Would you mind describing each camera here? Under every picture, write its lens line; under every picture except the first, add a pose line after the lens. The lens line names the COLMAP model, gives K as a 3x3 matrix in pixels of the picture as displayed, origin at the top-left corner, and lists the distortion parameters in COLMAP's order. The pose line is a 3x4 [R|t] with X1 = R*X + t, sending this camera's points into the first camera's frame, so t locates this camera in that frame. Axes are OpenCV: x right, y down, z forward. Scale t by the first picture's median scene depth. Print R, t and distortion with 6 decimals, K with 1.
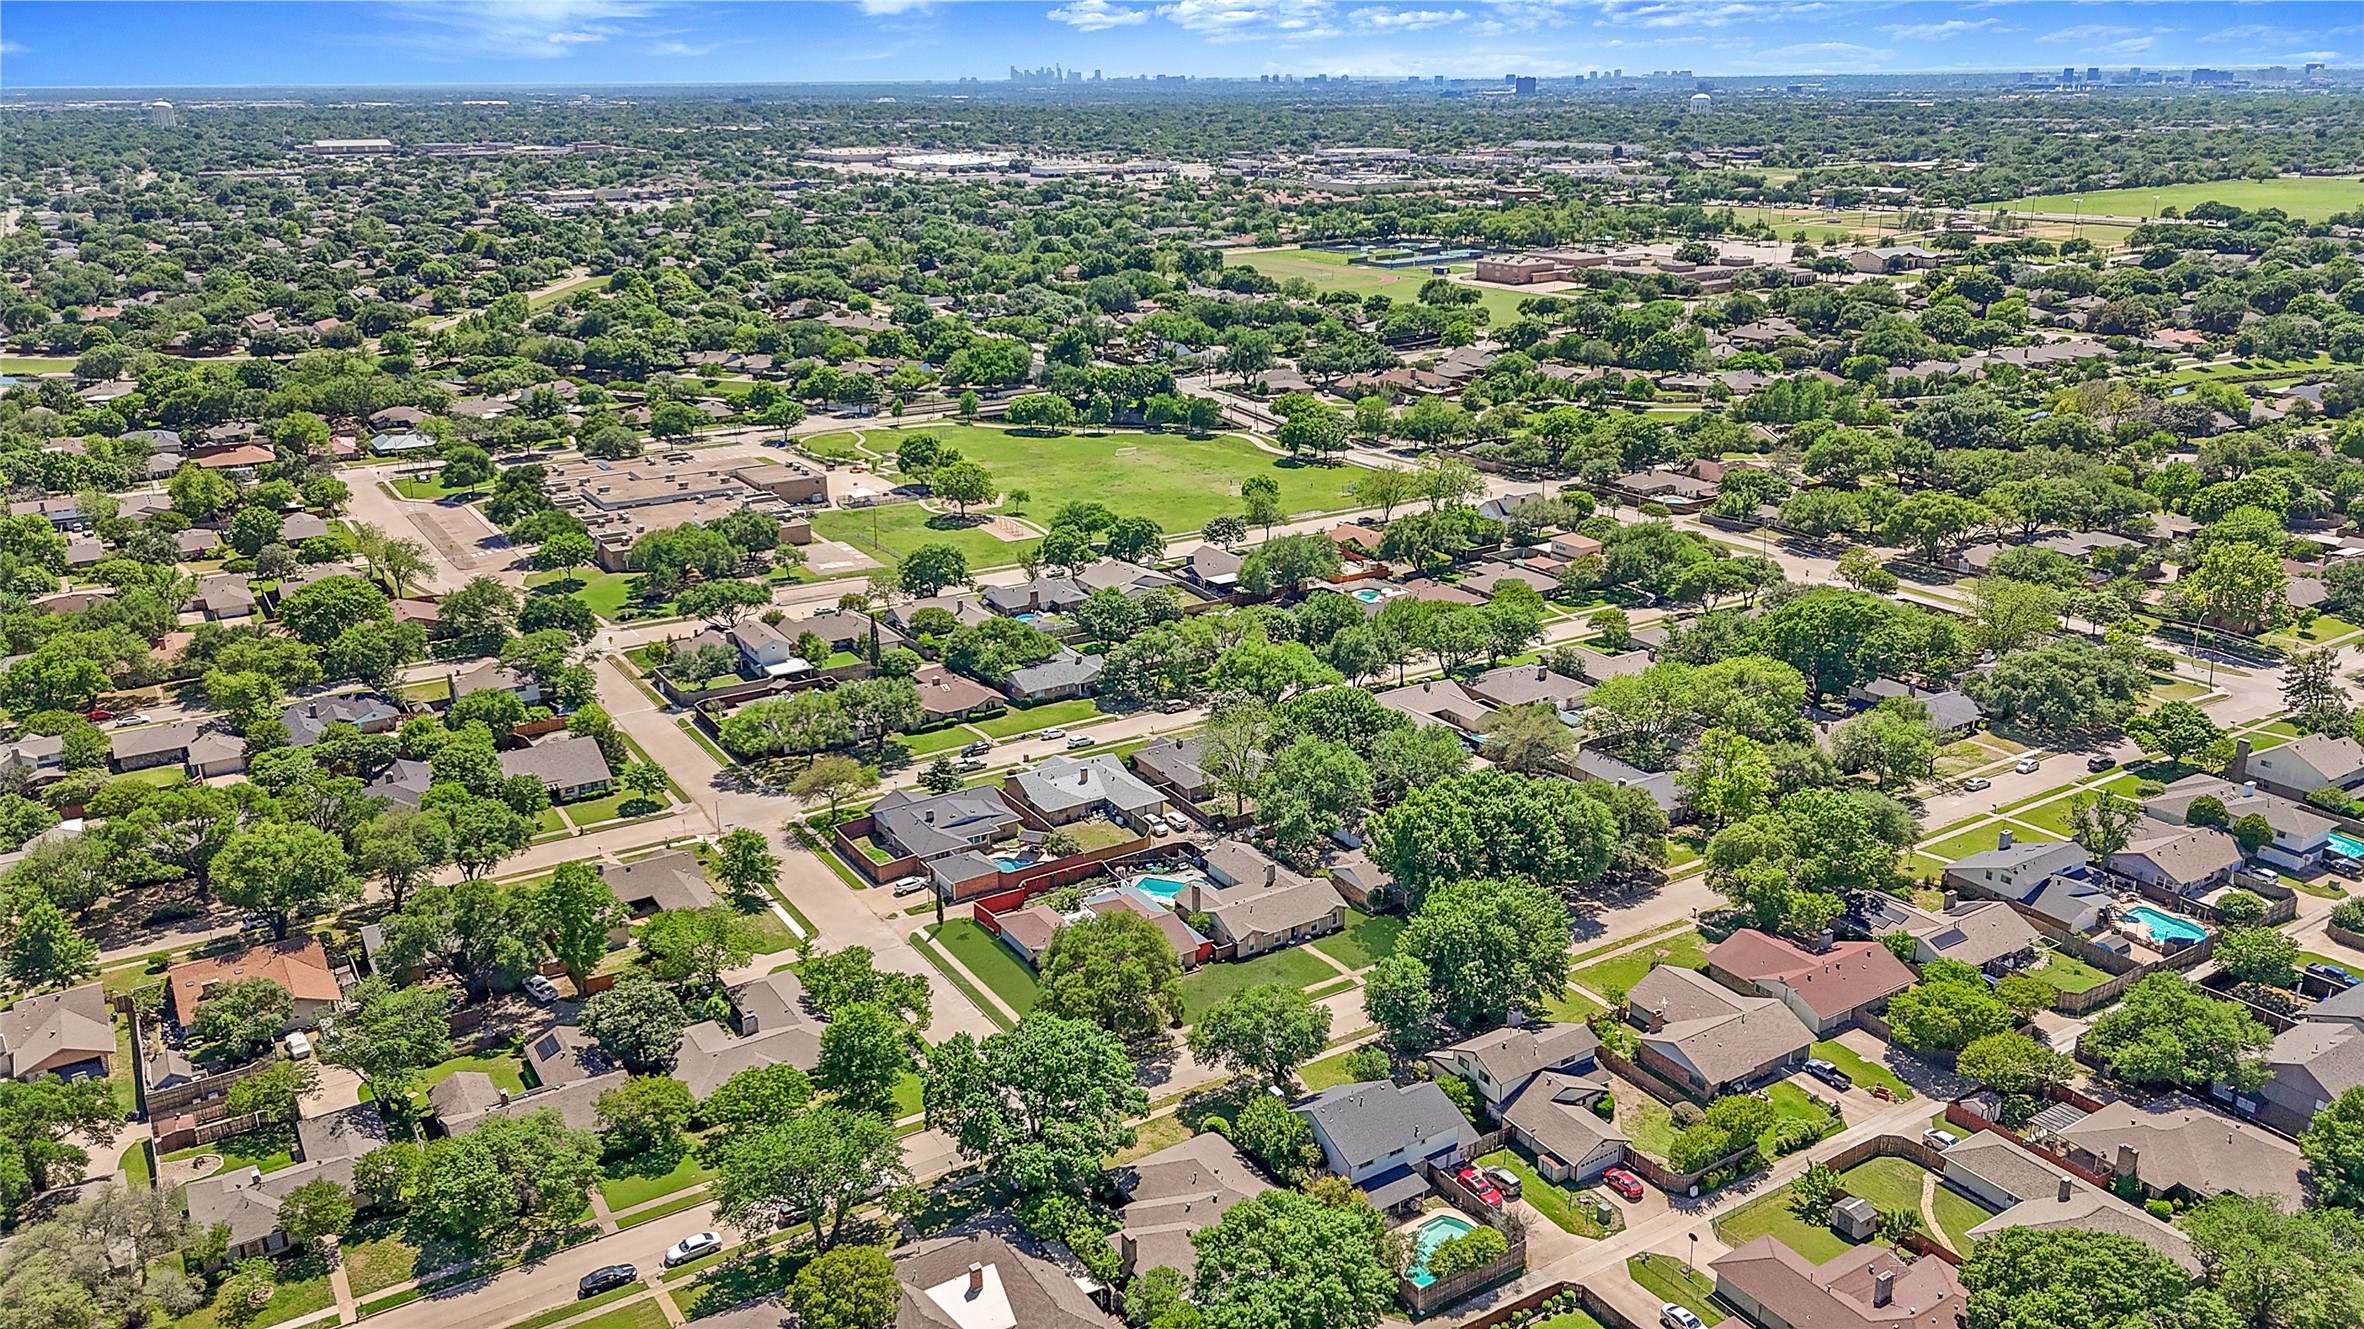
lens RADIAL K [[1708.2, 0, 1182.0], [0, 1708.2, 664.5], [0, 0, 1]] dist [0.031648, -0.036532]
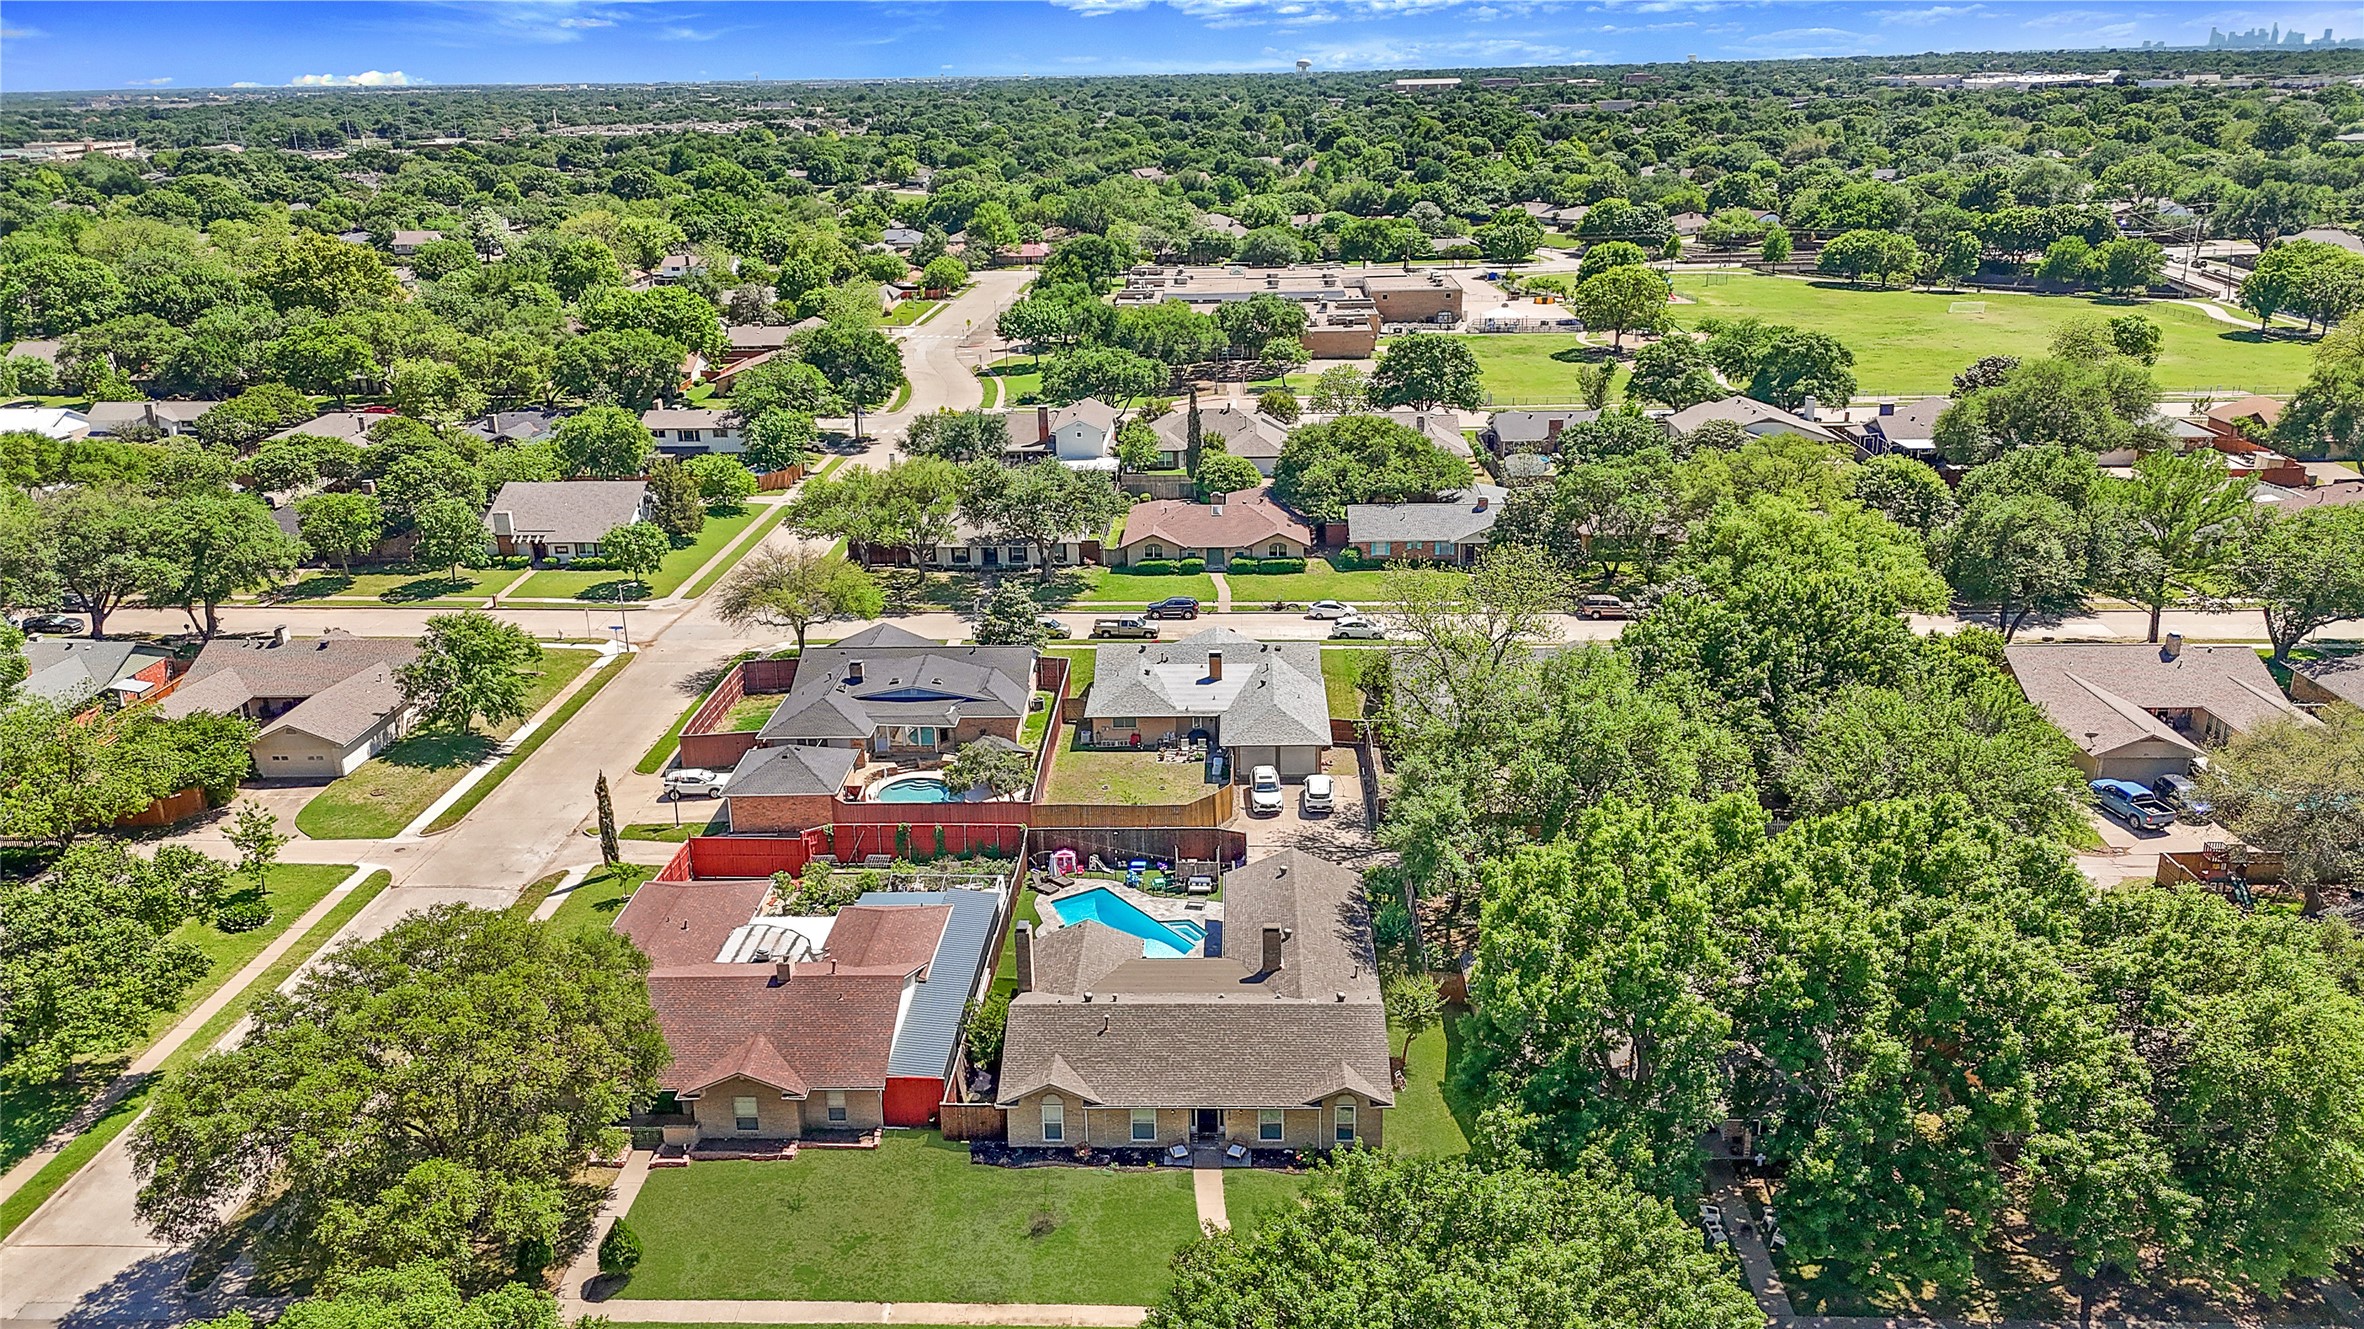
lens RADIAL K [[1699.5, 0, 1182.0], [0, 1699.5, 664.5], [0, 0, 1]] dist [0.088959, -0.120569]
pose [[0.821750, 0.174148, -0.542585, 0.206588], [-0.168315, 0.983853, 0.060863, 0.038123], [0.544423, 0.041311, 0.837793, 0.616104]]
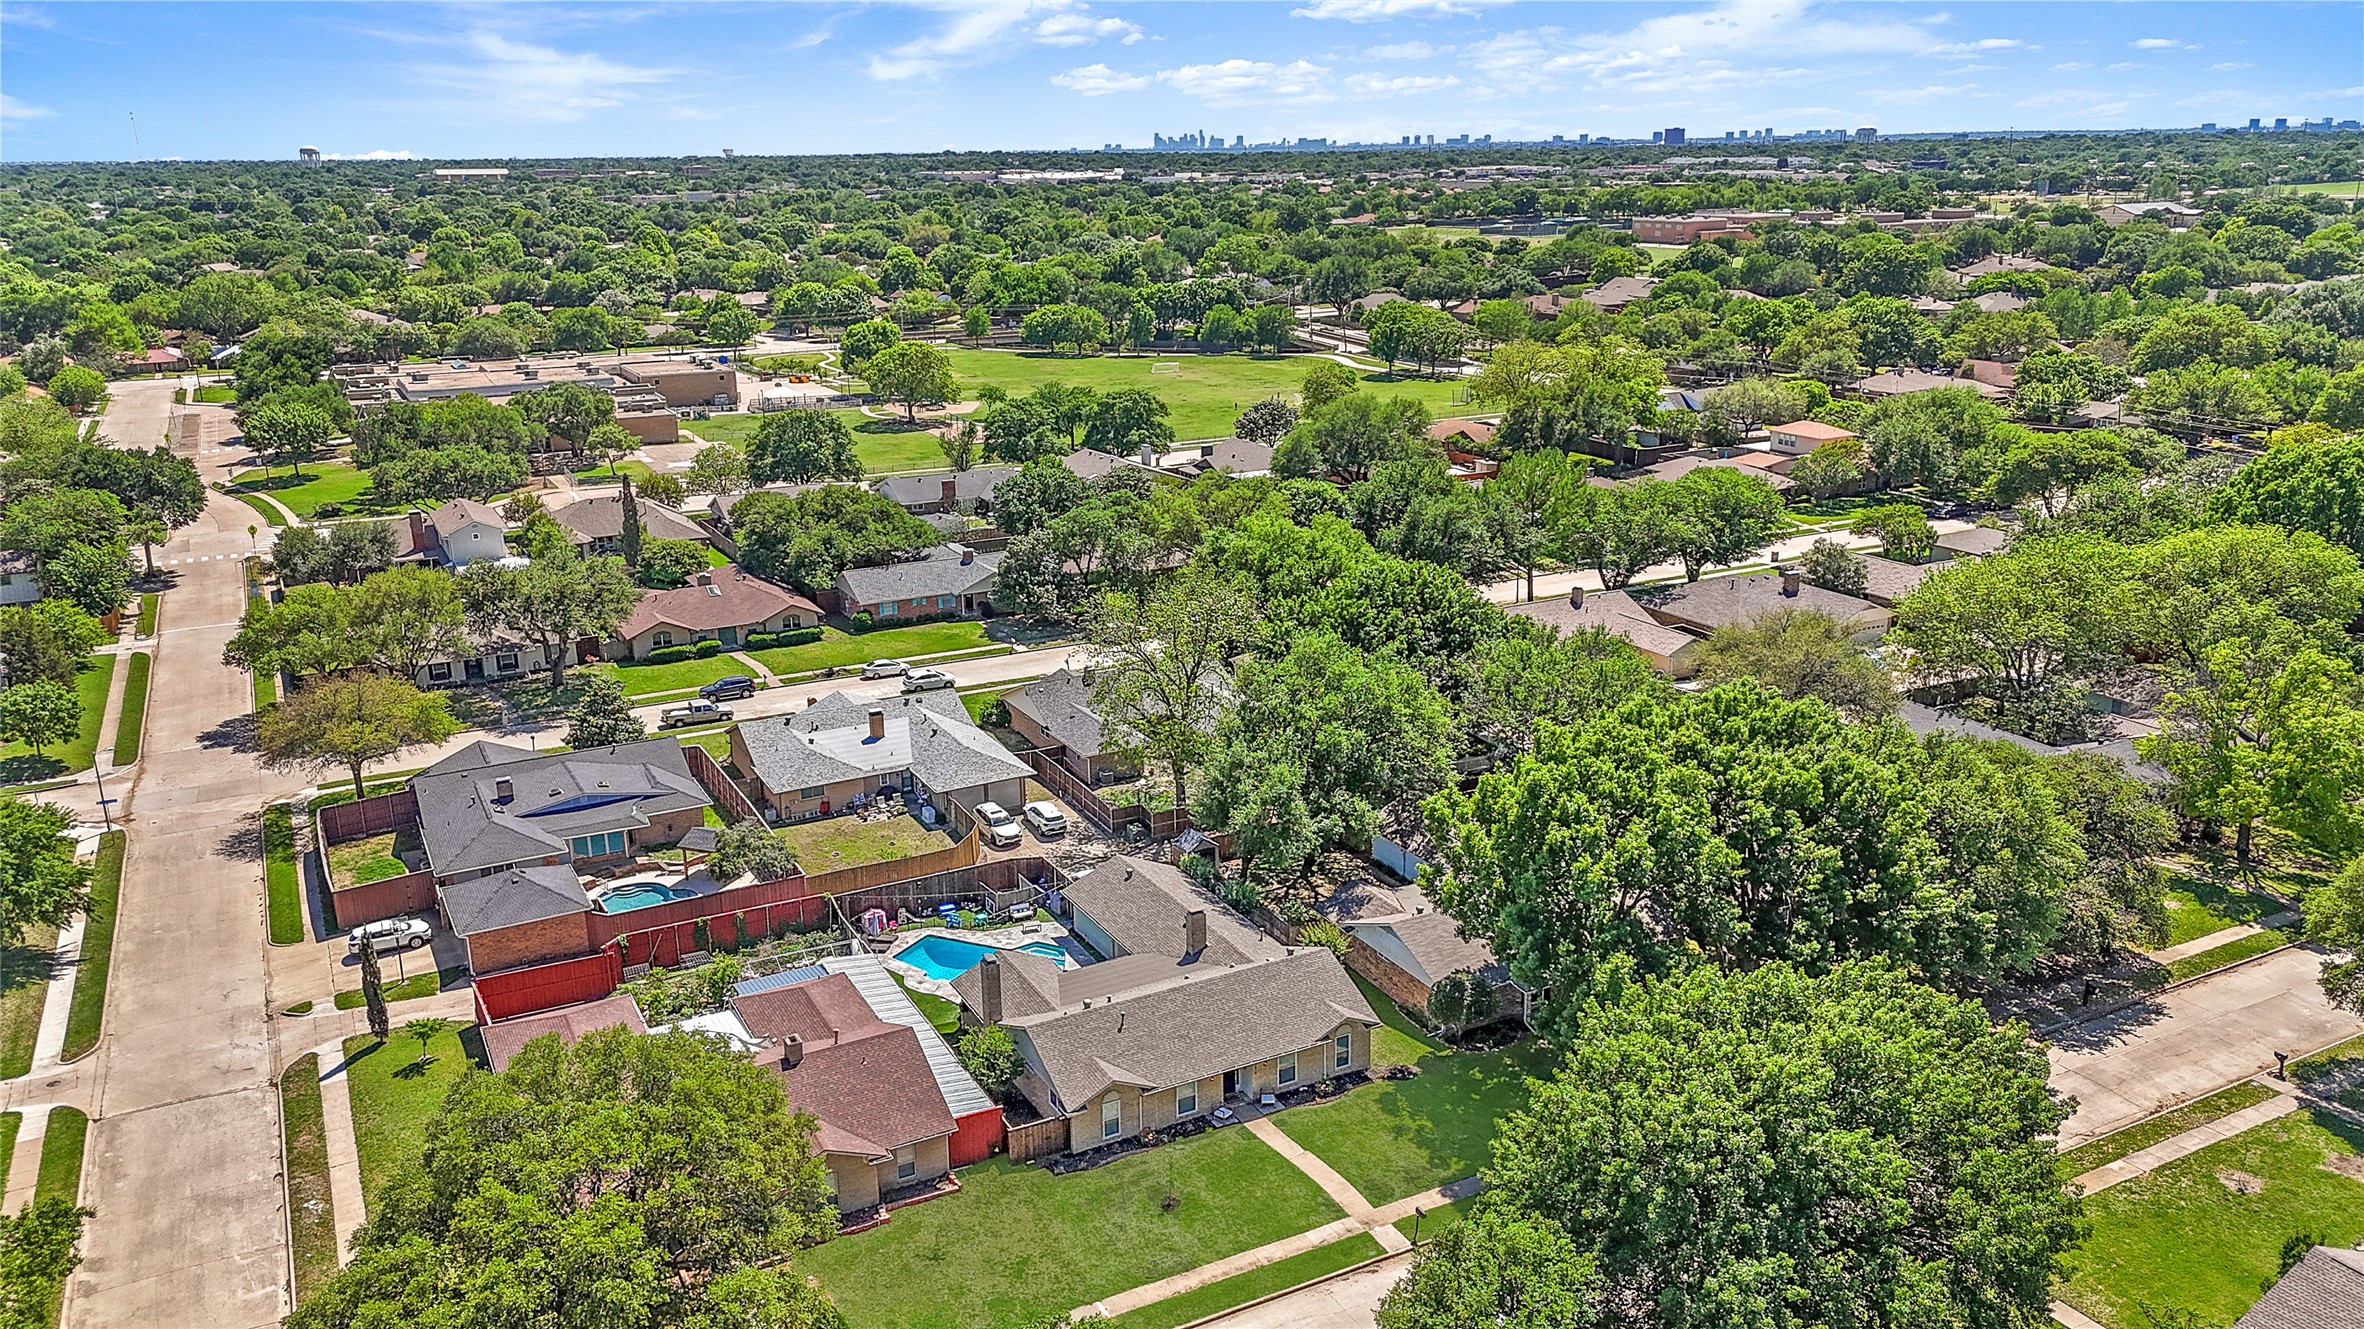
lens RADIAL K [[1708.2, 0, 1182.0], [0, 1708.2, 664.5], [0, 0, 1]] dist [0.031648, -0.036532]
pose [[0.996809, 0.016061, -0.078186, 0.072870], [-0.018909, 0.999179, -0.035821, 0.066305], [0.077546, 0.037185, 0.996295, 0.535998]]
